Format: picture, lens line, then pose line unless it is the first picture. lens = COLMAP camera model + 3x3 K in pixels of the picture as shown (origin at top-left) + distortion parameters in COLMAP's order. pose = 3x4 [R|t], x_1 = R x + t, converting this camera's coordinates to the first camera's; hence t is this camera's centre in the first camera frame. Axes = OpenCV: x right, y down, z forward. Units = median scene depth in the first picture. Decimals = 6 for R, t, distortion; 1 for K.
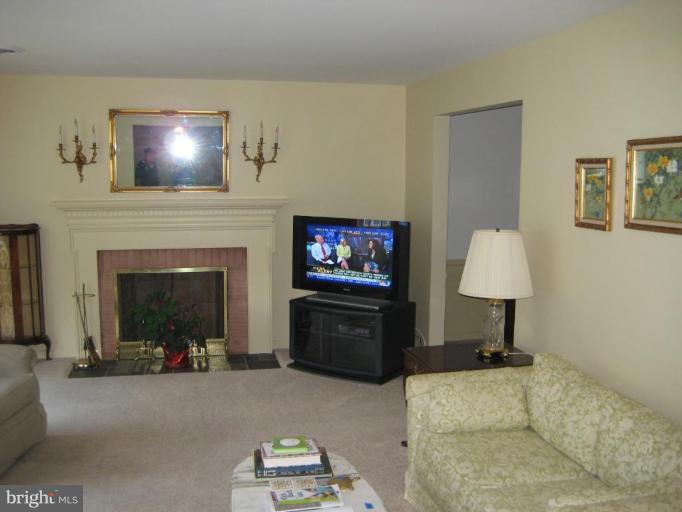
lens RADIAL K [[716.9, 0, 341.0], [0, 716.9, 256.0], [0, 0, 1]] dist [-0.152987, 0.246917]
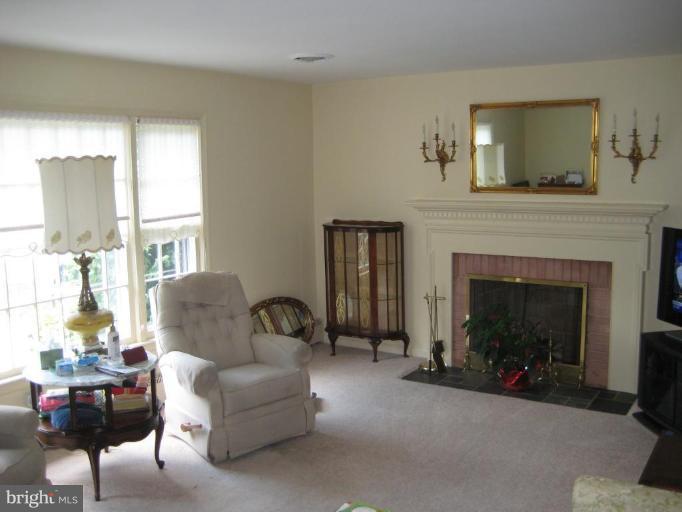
lens RADIAL K [[716.9, 0, 341.0], [0, 716.9, 256.0], [0, 0, 1]] dist [-0.152987, 0.246917]
pose [[0.696483, 0.076784, -0.713453, 0.240564], [-0.066999, 0.996874, 0.041881, -0.033517], [0.714439, 0.018631, 0.699450, 0.211574]]
